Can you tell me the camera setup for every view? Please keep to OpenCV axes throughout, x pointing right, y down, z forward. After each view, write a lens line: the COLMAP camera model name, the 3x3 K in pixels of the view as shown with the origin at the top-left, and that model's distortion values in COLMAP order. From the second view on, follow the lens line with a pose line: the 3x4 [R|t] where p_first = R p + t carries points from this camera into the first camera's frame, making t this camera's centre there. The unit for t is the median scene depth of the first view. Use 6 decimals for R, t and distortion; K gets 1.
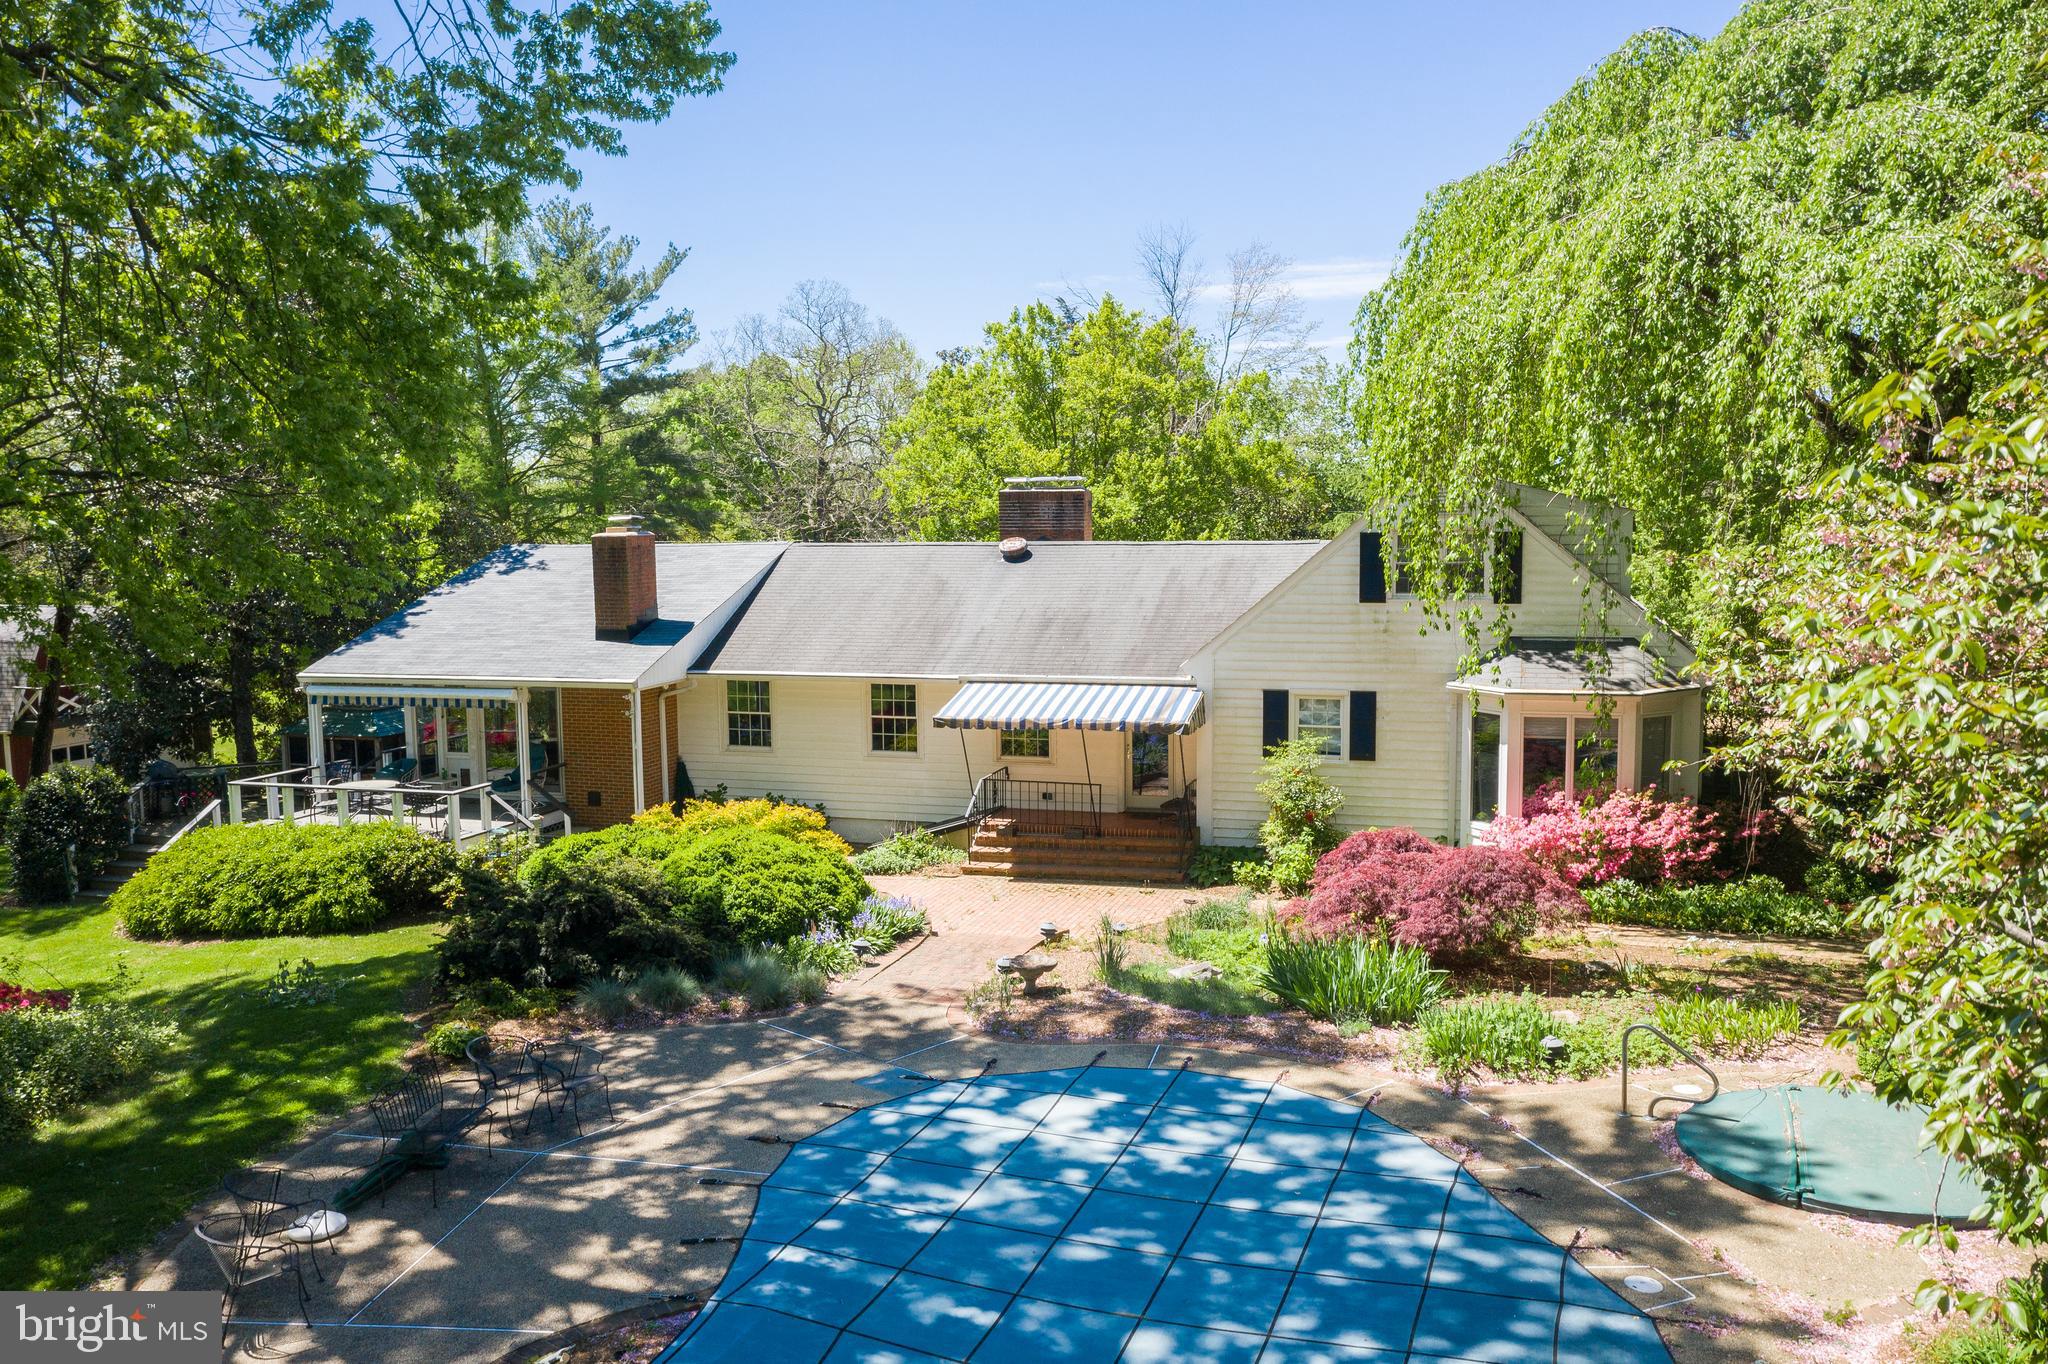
lens RADIAL K [[1622.5, 0, 1034.5], [0, 1622.5, 648.0], [0, 0, 1]] dist [0.009484, 0.018860]
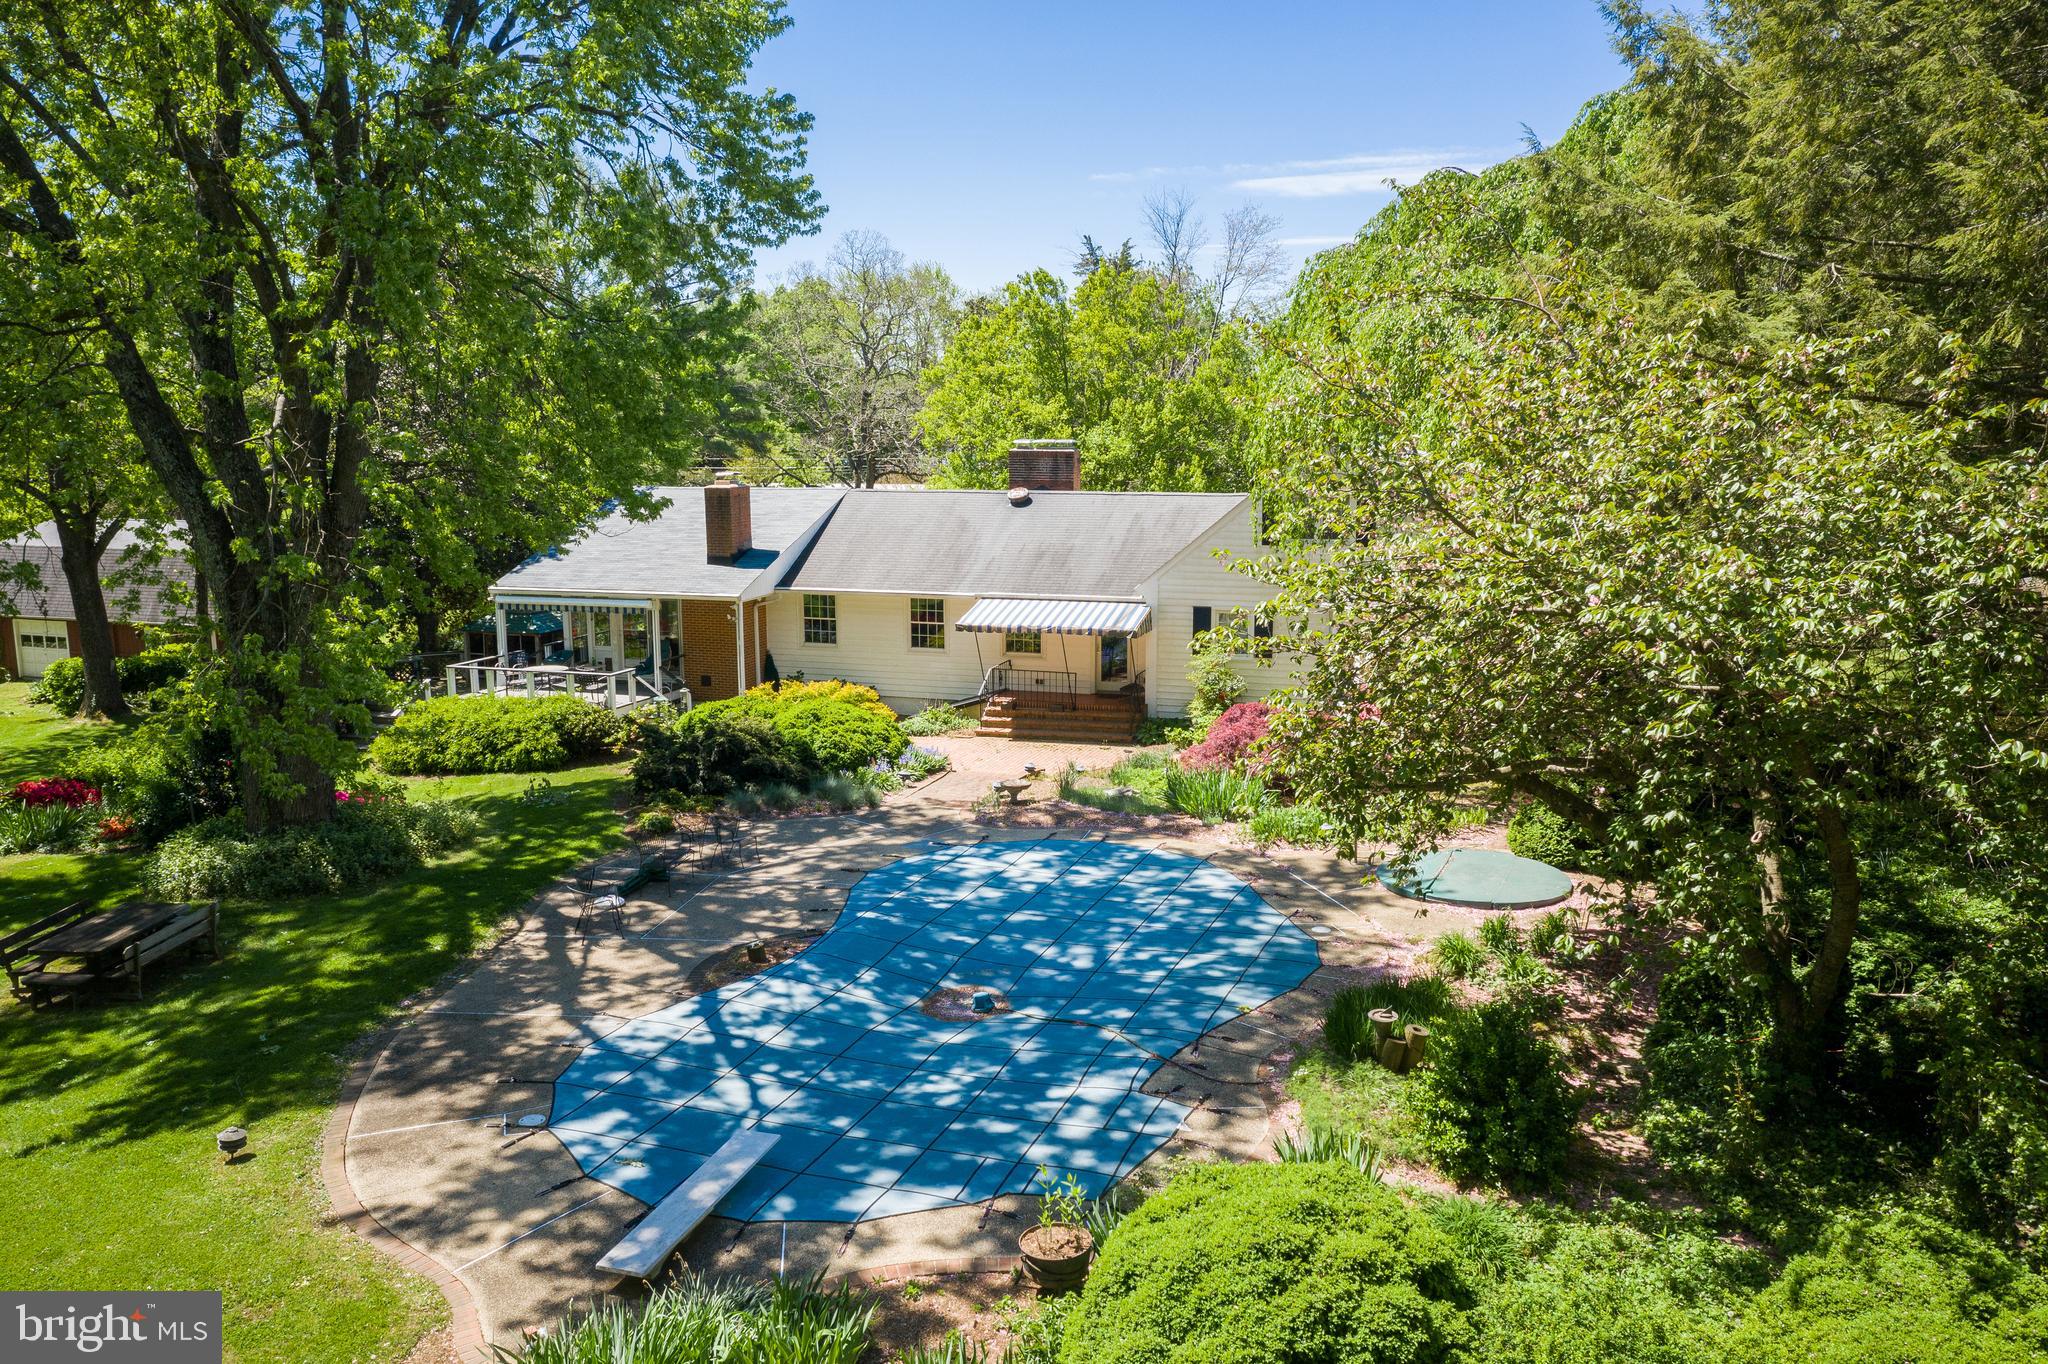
lens RADIAL K [[1622.5, 0, 1044.9], [0, 1622.5, 668.7], [0, 0, 1]] dist [0.009484, 0.018860]
pose [[0.999828, 0.009410, -0.015969, 0.040425], [-0.008212, 0.997260, 0.073512, -0.023765], [0.016617, -0.073369, 0.997166, -0.423052]]
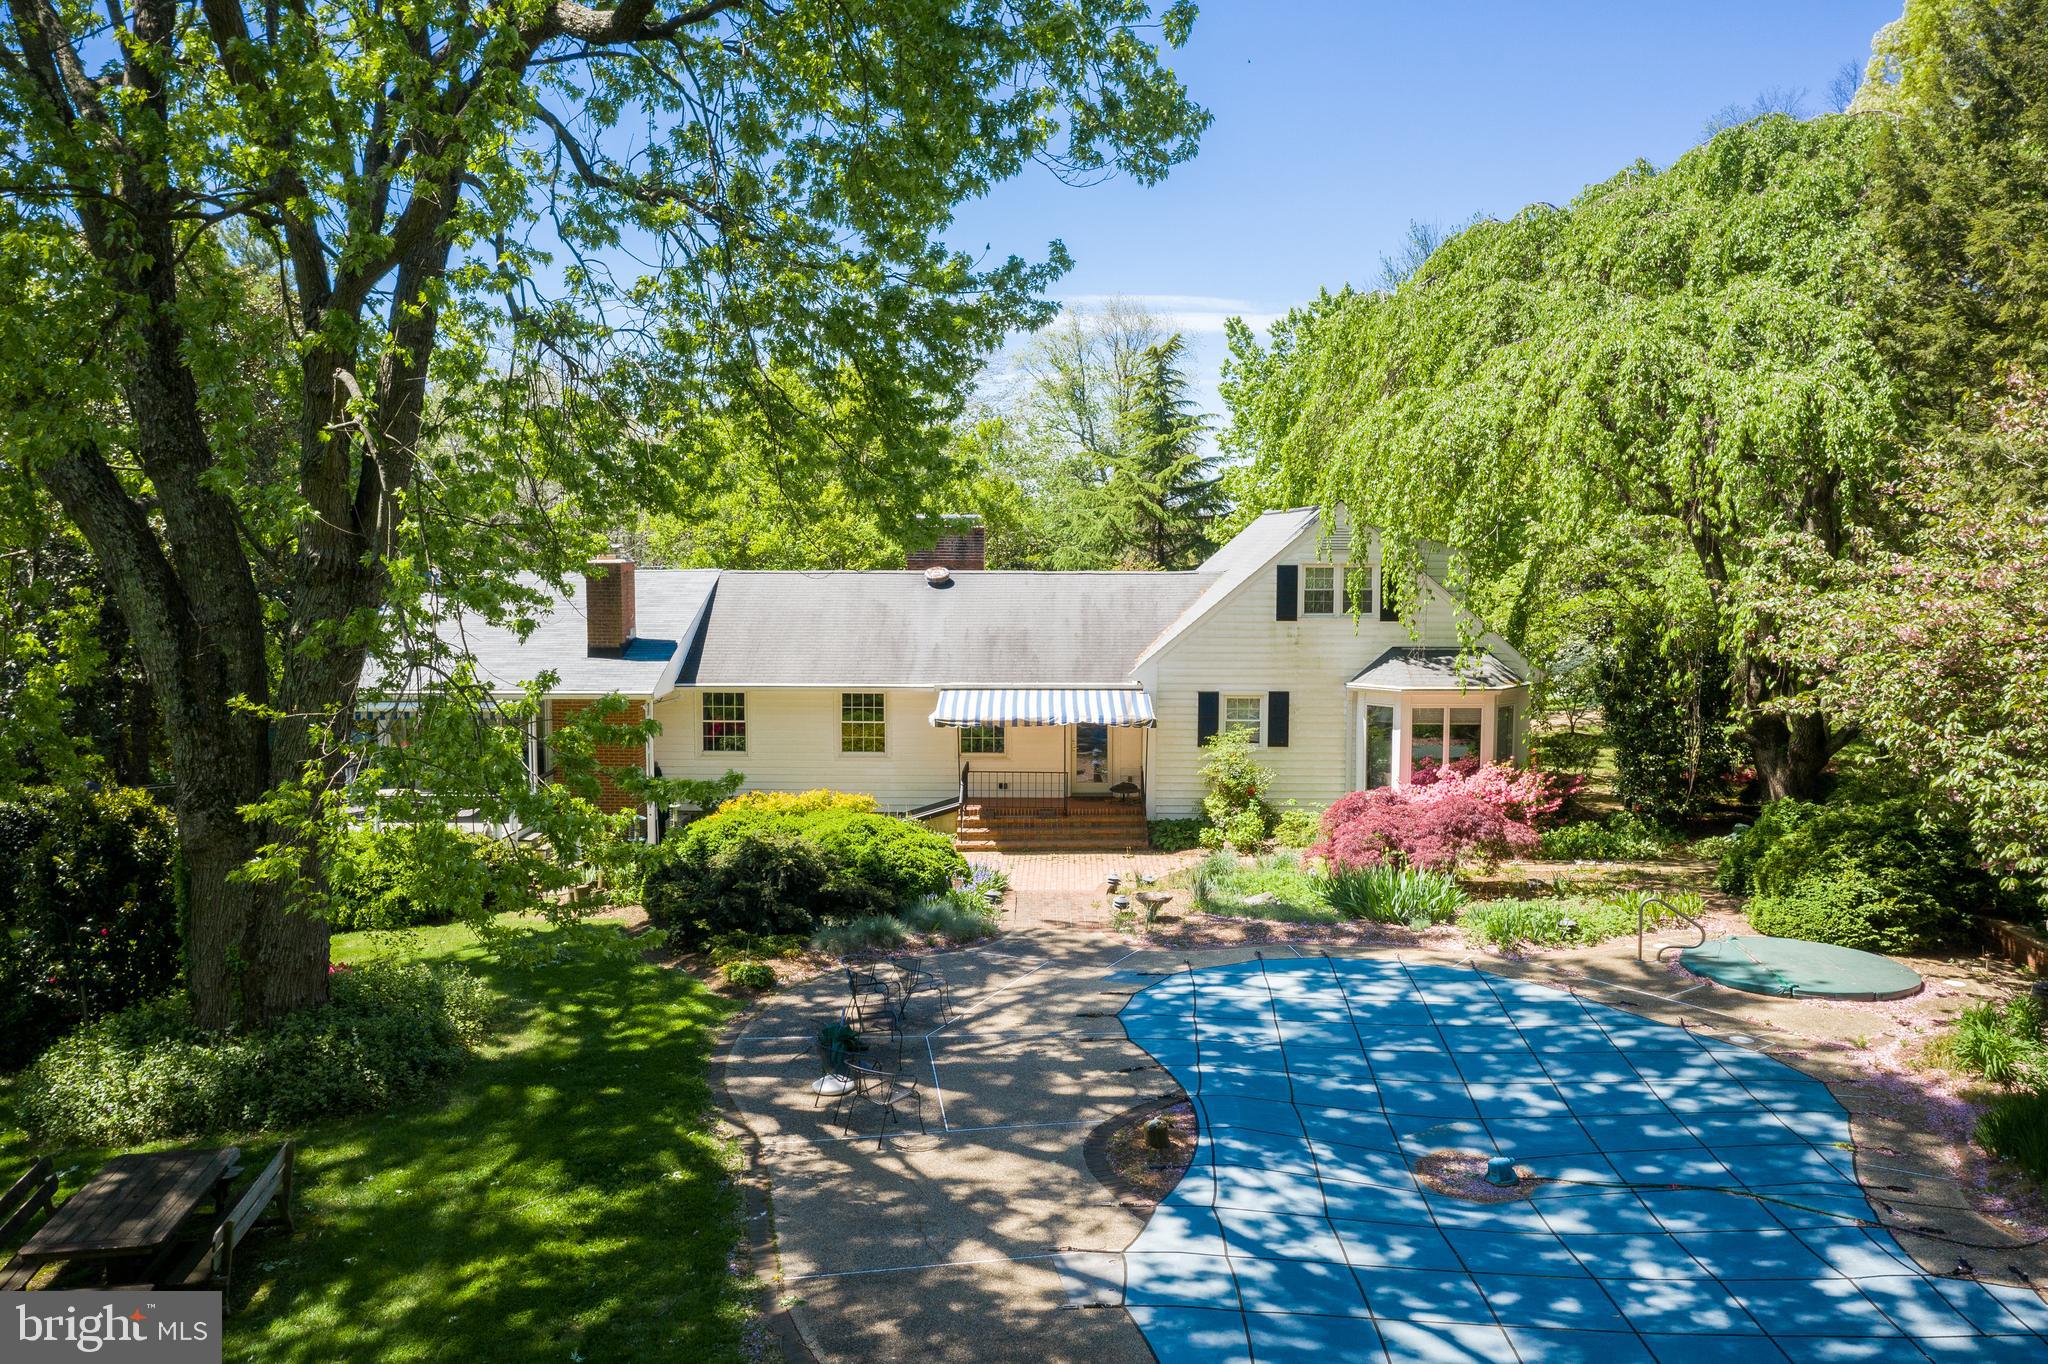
lens RADIAL K [[1622.5, 0, 1035.9], [0, 1622.5, 667.8], [0, 0, 1]] dist [0.009484, 0.018860]
pose [[0.960434, -0.007386, 0.278411, -0.346428], [0.009573, 0.999933, -0.006497, 0.015345], [-0.278344, 0.008905, 0.960440, -0.164542]]
